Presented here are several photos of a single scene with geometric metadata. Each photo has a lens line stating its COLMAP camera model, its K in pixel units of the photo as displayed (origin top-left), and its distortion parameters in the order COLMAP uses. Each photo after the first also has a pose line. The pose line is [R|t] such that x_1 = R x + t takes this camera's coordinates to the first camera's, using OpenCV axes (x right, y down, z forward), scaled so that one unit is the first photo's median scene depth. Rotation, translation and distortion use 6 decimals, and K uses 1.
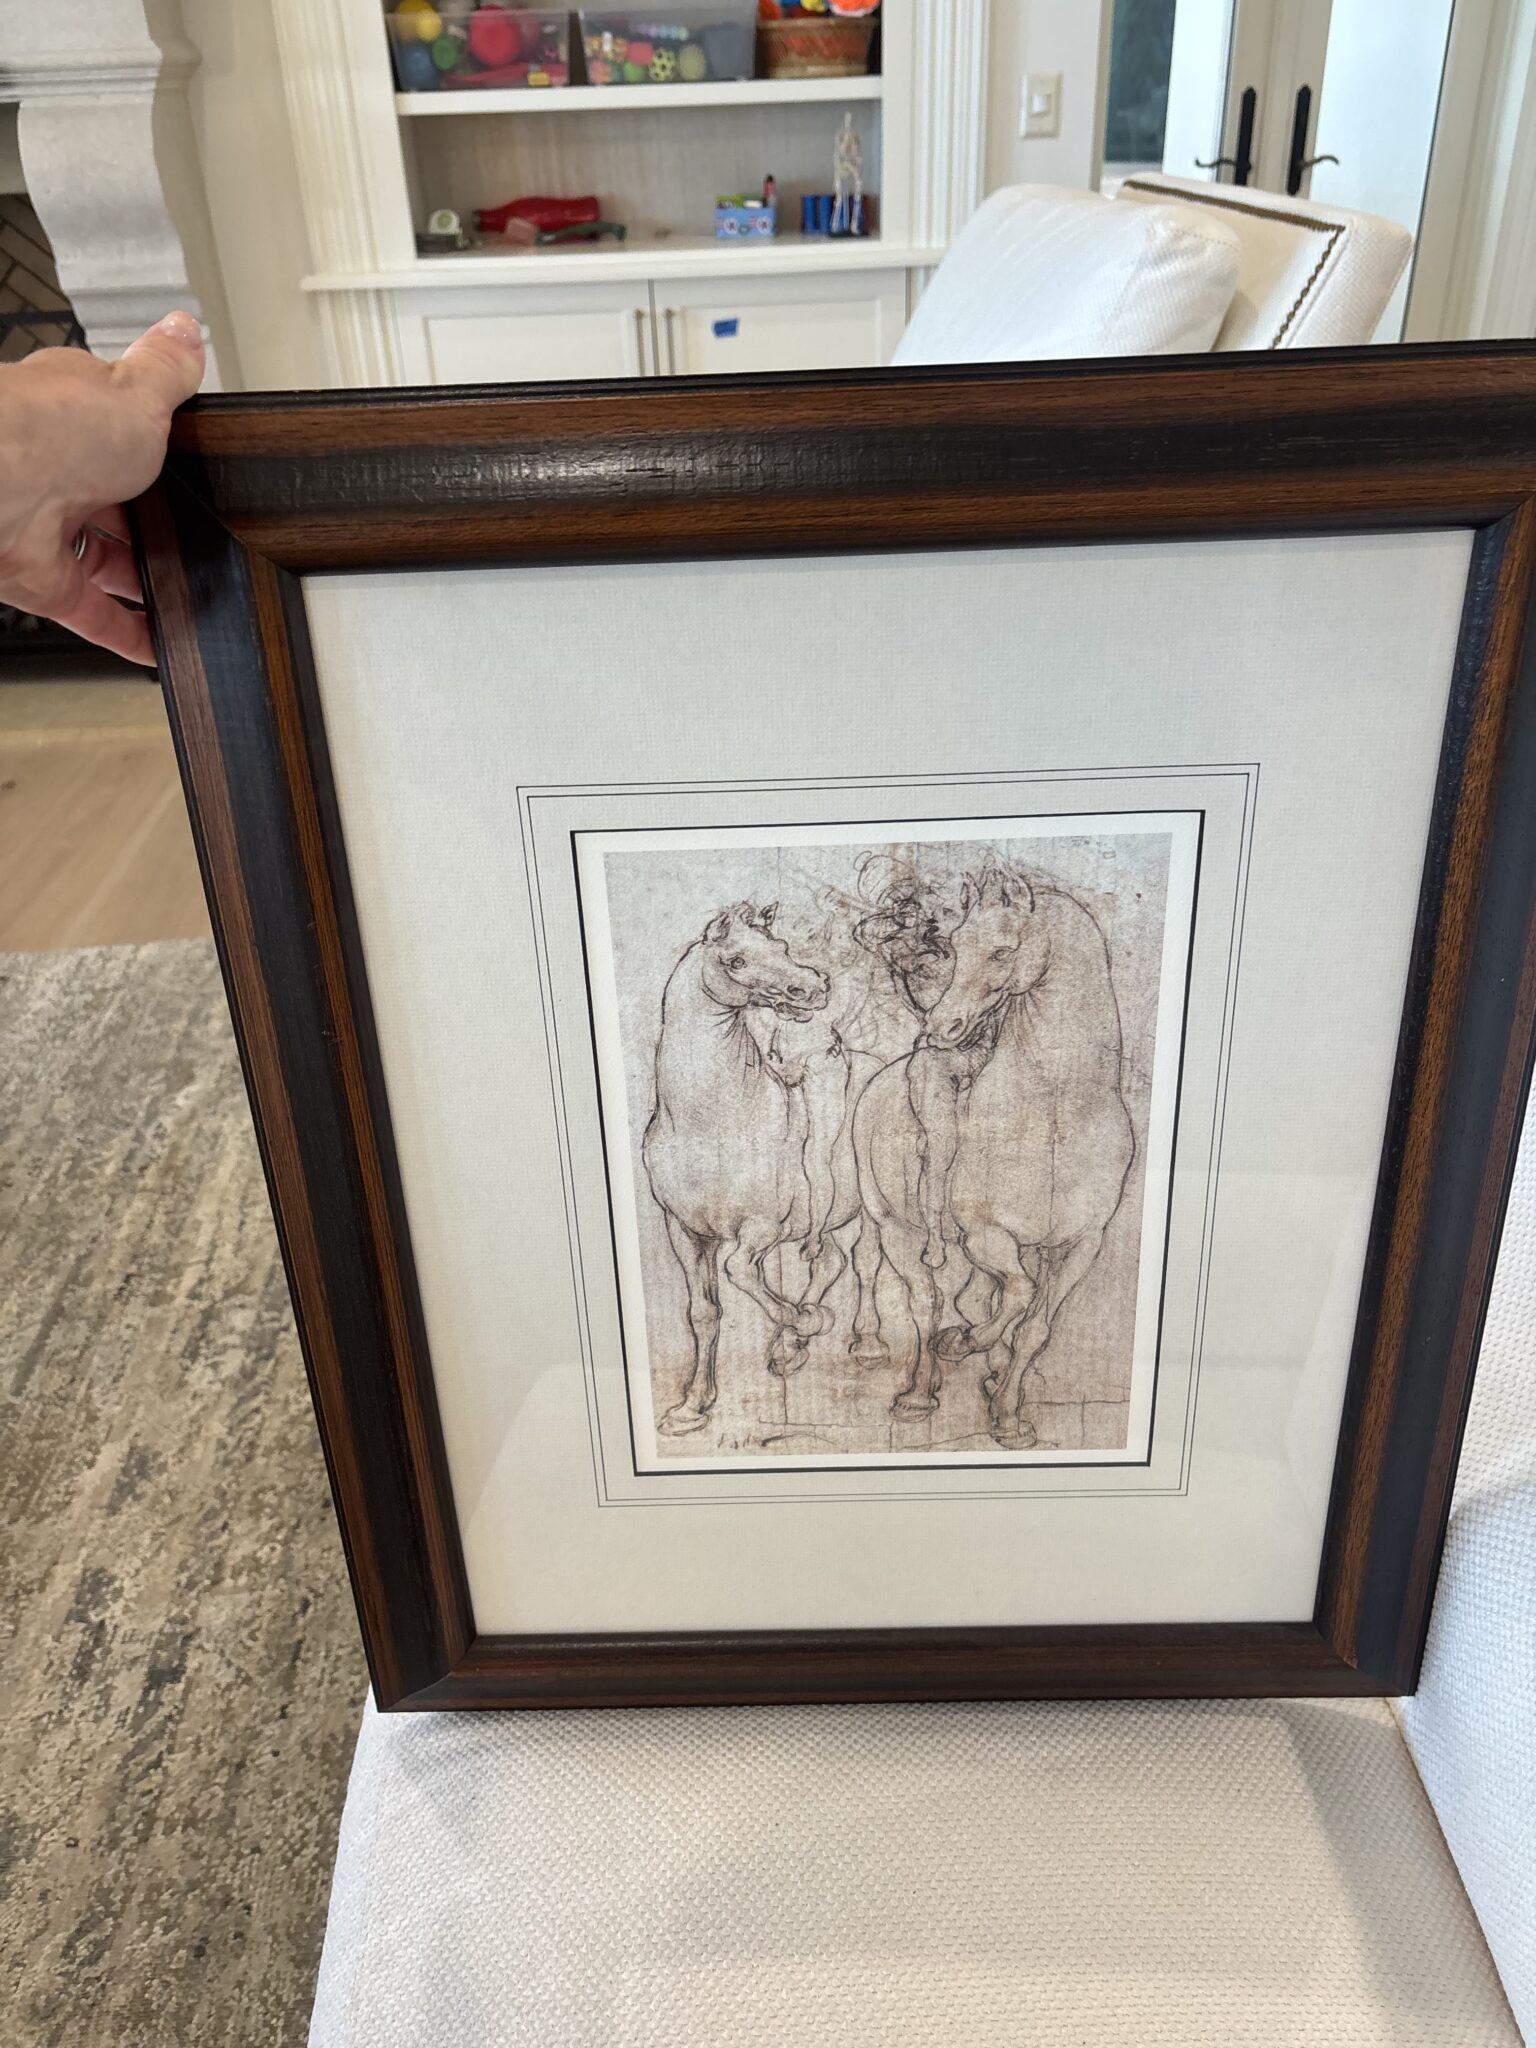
lens RADIAL K [[1587.6, 0, 774.4], [0, 1587.6, 1004.1], [0, 0, 1]] dist [0.049793, -0.065771]
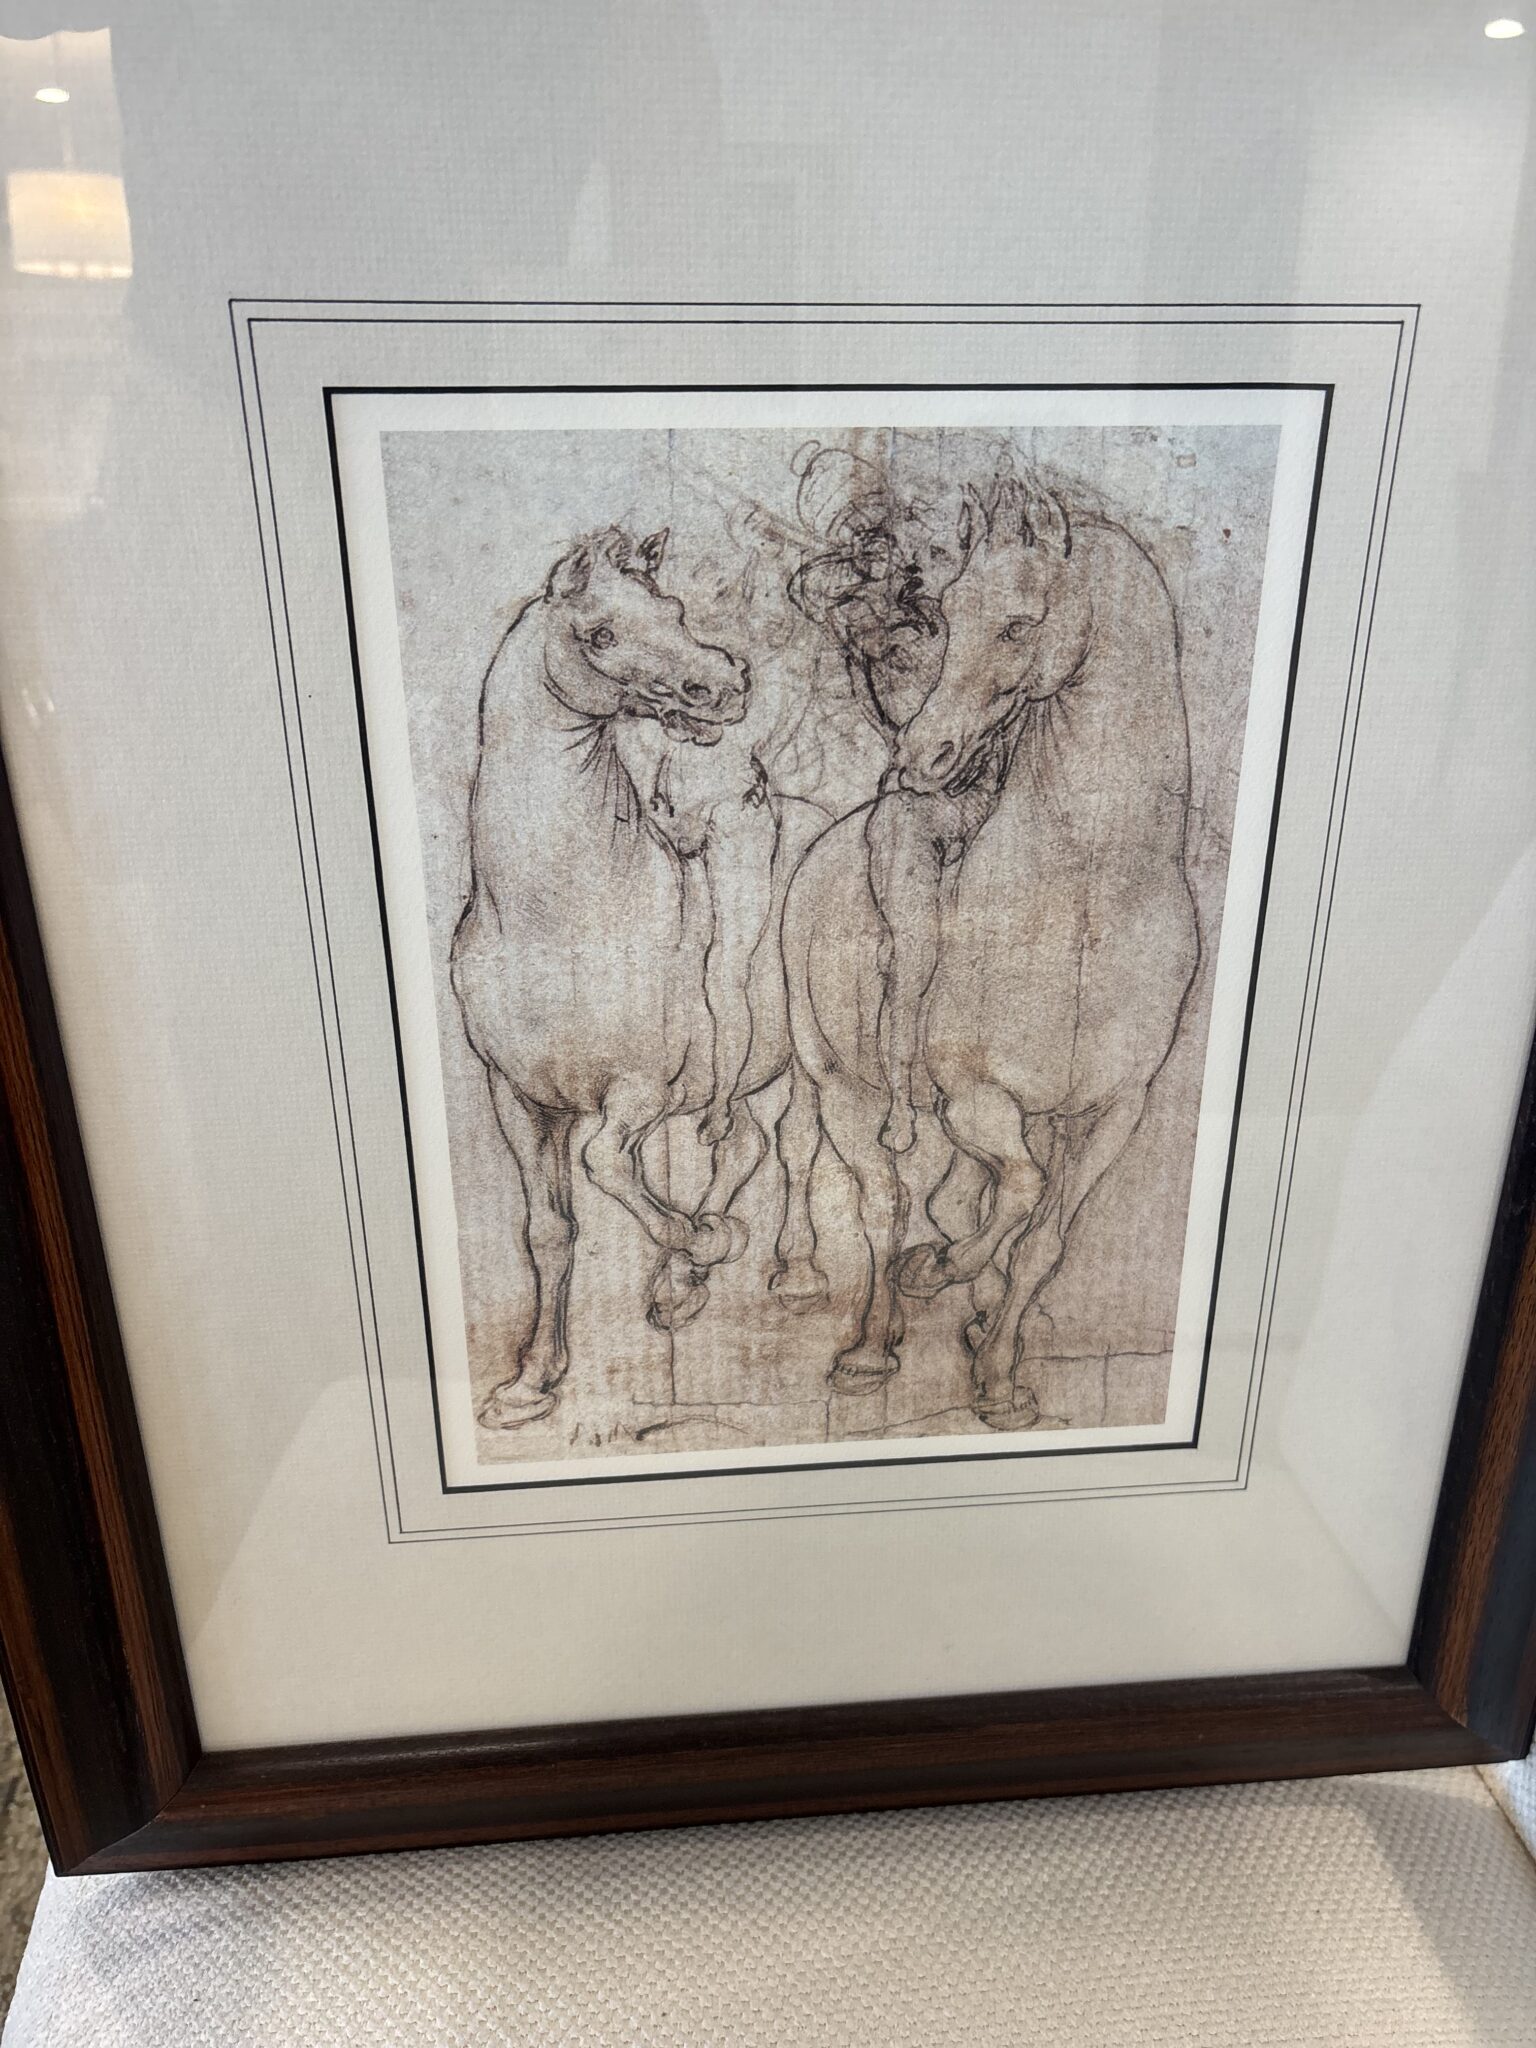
lens RADIAL K [[1587.6, 0, 779.0], [0, 1587.6, 1029.4], [0, 0, 1]] dist [0.049793, -0.065771]
pose [[0.993884, -0.007168, 0.110198, -0.022179], [0.011129, 0.999312, -0.035373, 0.136851], [-0.109869, 0.036383, 0.993280, 0.340874]]
